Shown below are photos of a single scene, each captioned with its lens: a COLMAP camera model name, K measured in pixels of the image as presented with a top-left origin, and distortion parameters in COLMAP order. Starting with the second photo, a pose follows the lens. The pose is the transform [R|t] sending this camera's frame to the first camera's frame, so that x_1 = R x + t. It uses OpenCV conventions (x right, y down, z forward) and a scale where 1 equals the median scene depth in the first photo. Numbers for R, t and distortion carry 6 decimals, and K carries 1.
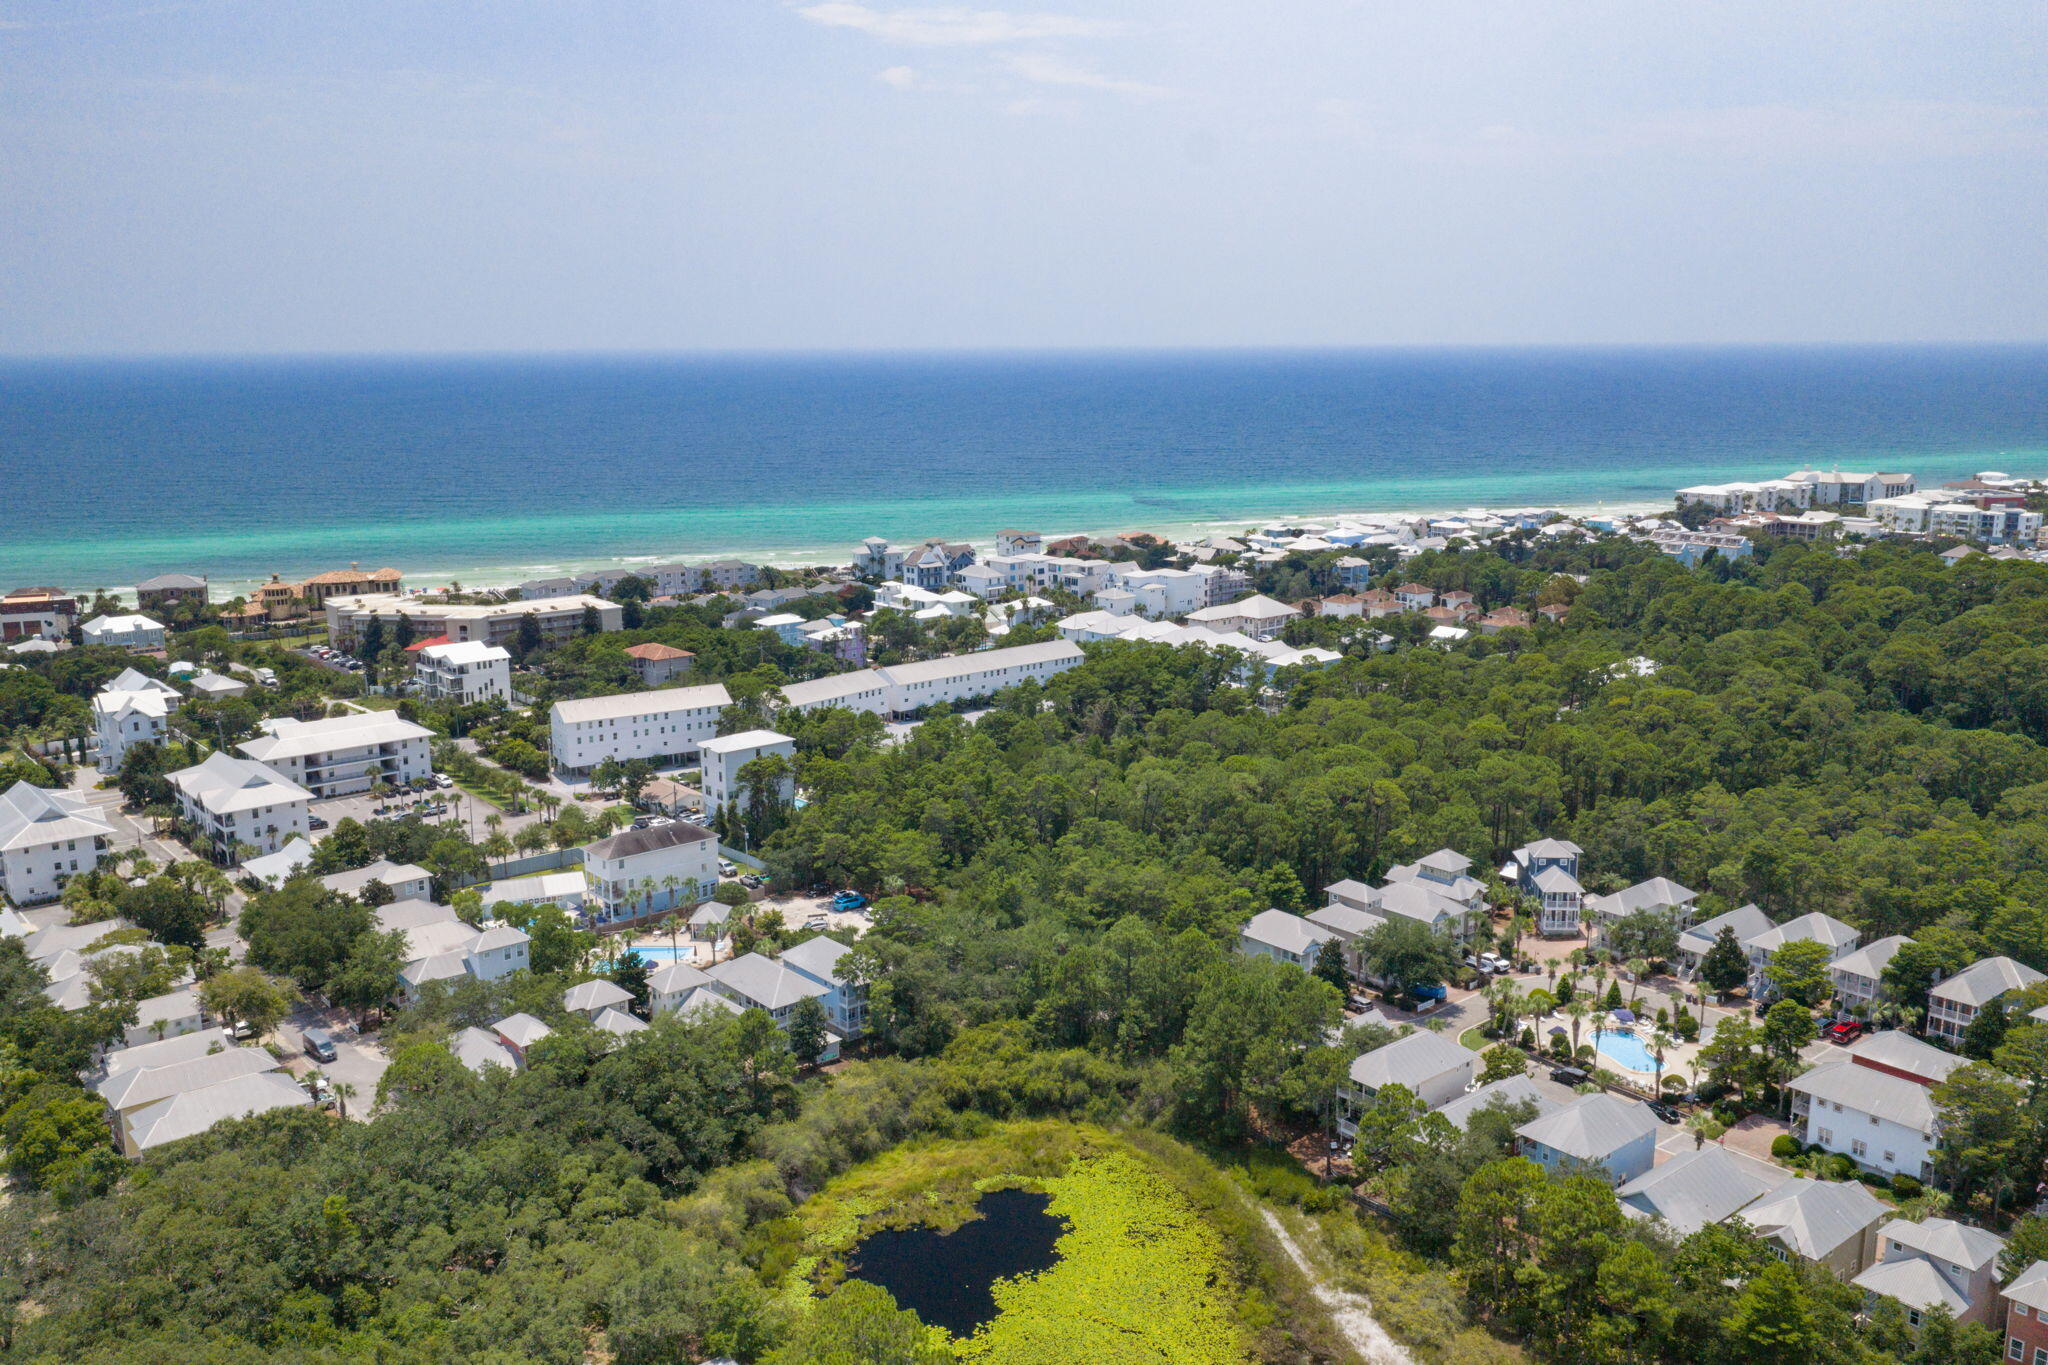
lens RADIAL K [[1689.0, 0, 1028.0], [0, 1689.0, 687.1], [0, 0, 1]] dist [0.013507, -0.015744]
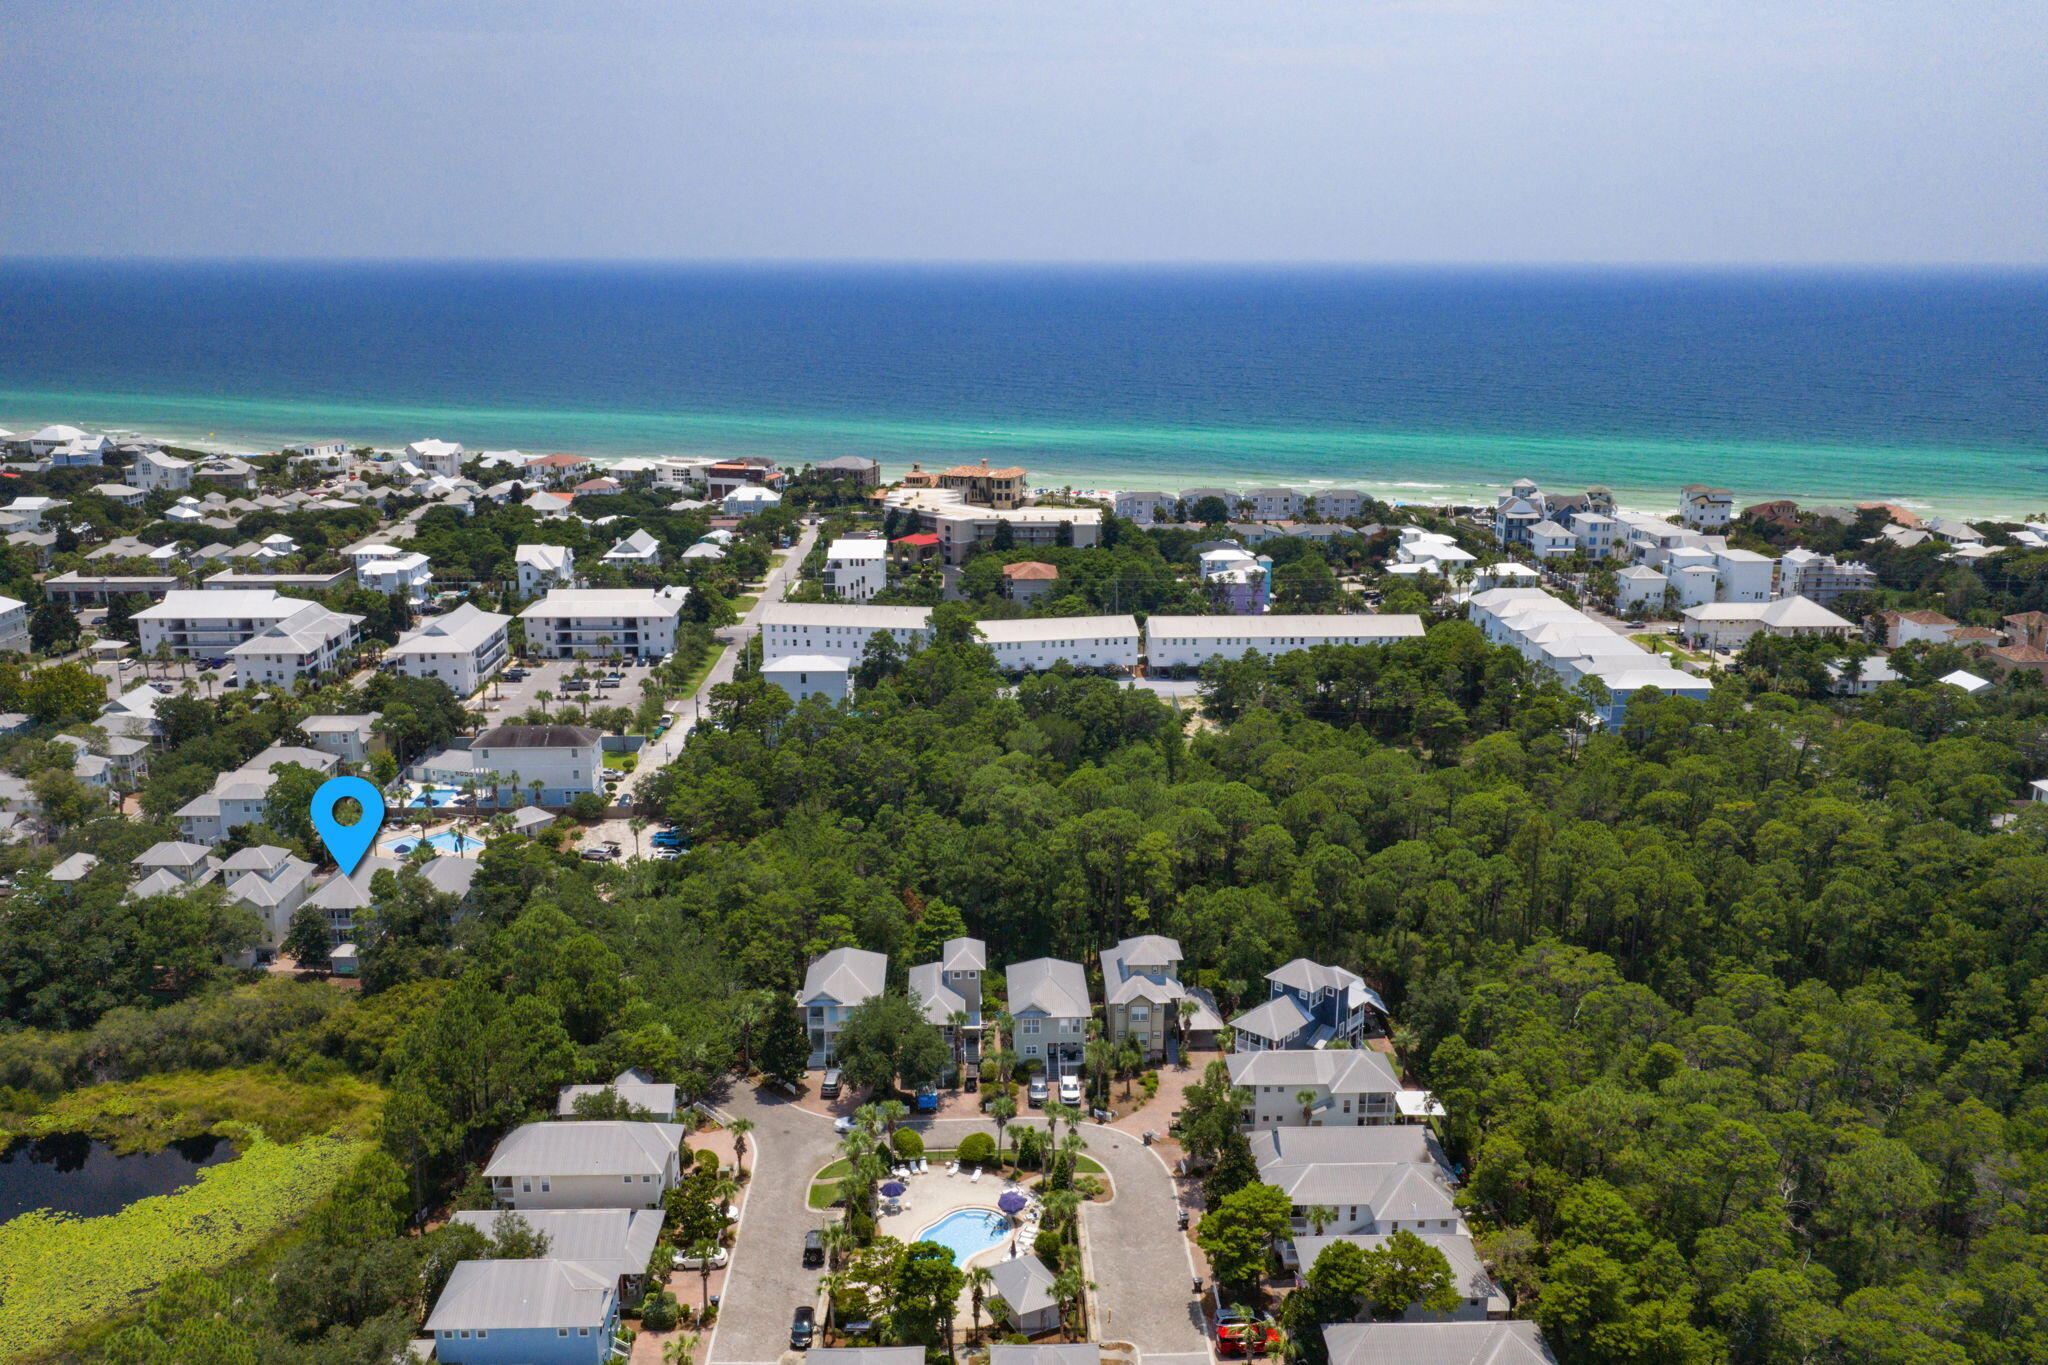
lens RADIAL K [[1689.0, 0, 1028.0], [0, 1689.0, 687.1], [0, 0, 1]] dist [0.013507, -0.015744]
pose [[0.790122, 0.162341, -0.591060, 0.600749], [-0.132615, 0.986725, 0.093737, -0.074536], [0.598431, 0.004319, 0.801163, 0.338129]]
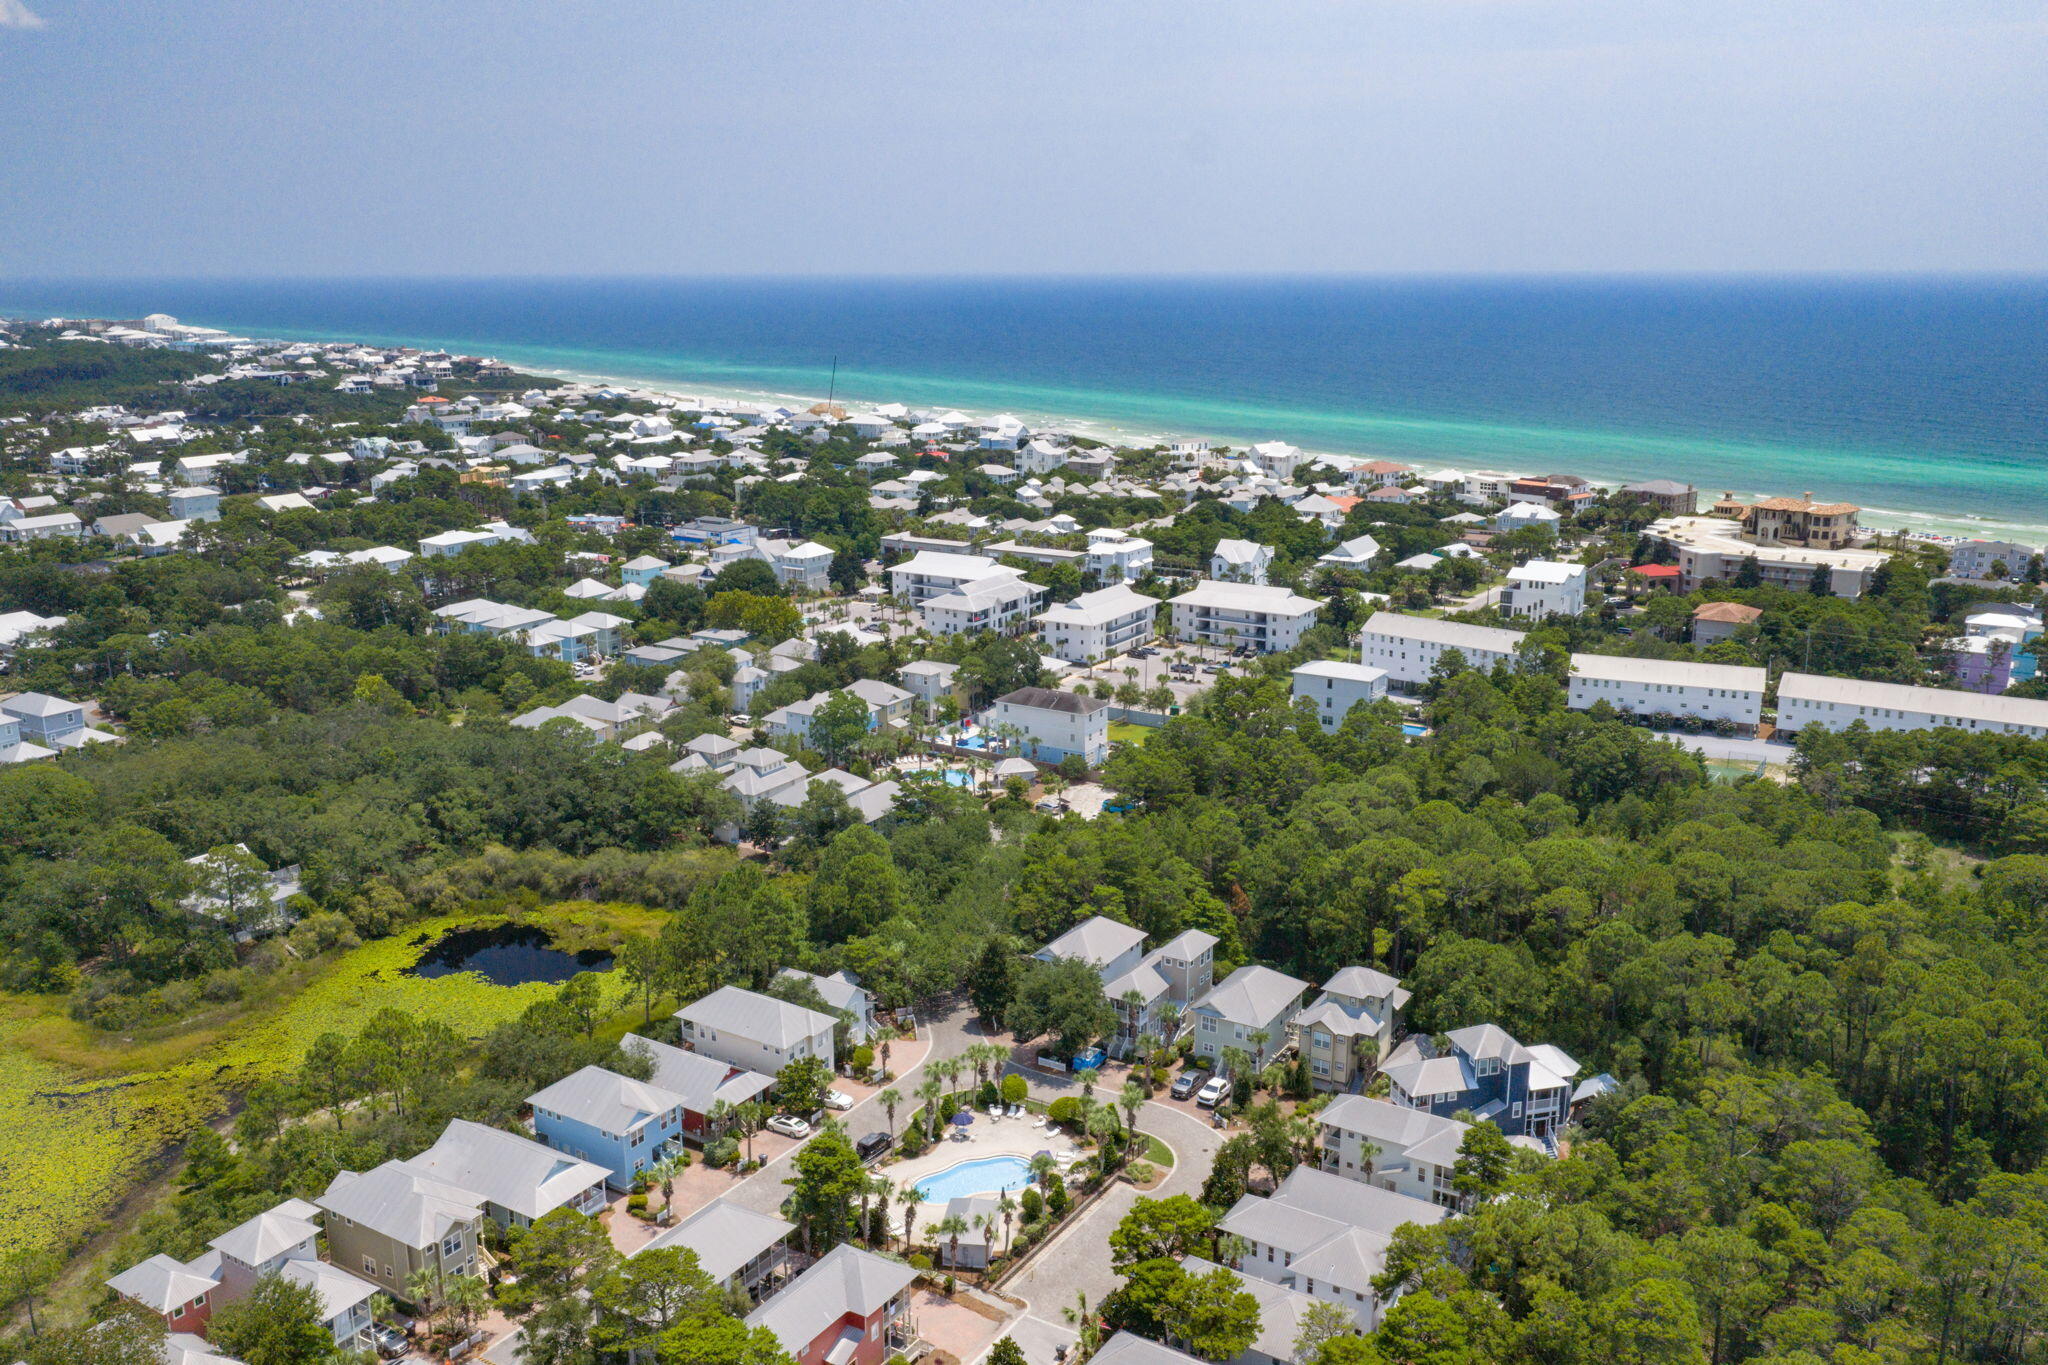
lens RADIAL K [[1684.0, 0, 1027.5], [0, 1684.0, 695.0], [0, 0, 1]] dist [0.025567, -0.034600]
pose [[0.313652, 0.239957, -0.918718, 0.805332], [-0.190481, 0.963775, 0.186695, -0.122050], [0.930236, 0.116441, 0.347997, 0.561911]]
